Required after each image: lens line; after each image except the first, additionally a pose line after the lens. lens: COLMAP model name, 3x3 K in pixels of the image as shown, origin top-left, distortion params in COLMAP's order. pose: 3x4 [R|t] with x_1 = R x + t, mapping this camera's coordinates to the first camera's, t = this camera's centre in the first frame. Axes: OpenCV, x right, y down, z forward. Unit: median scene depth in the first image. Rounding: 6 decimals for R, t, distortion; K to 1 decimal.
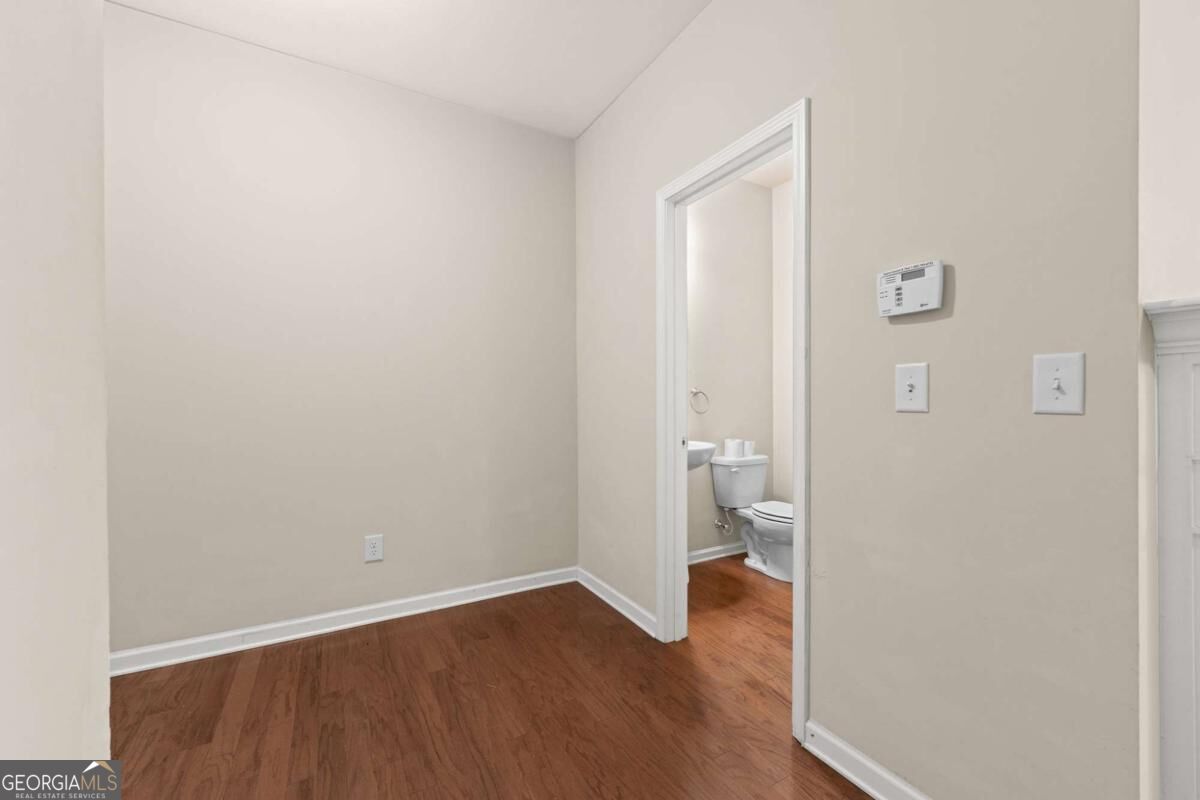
lens RADIAL K [[487.5, 0, 612.1], [0, 487.5, 399.1], [0, 0, 1]] dist [0.002307, -0.001114]
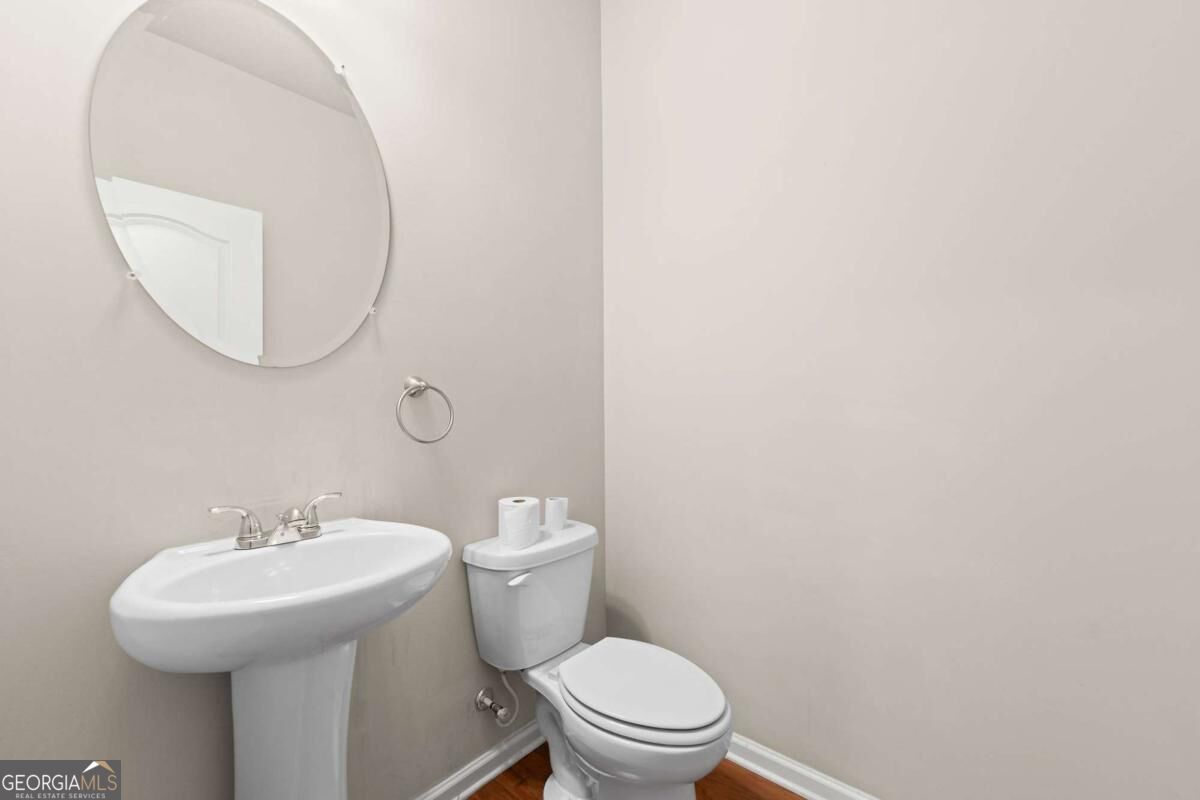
lens RADIAL K [[487.5, 0, 601.1], [0, 487.5, 398.5], [0, 0, 1]] dist [0.002307, -0.001114]
pose [[0.946637, -0.001807, 0.322297, 0.180251], [0.001832, 0.999998, 0.000225, -0.004753], [-0.322297, 0.000377, 0.946639, 0.575840]]
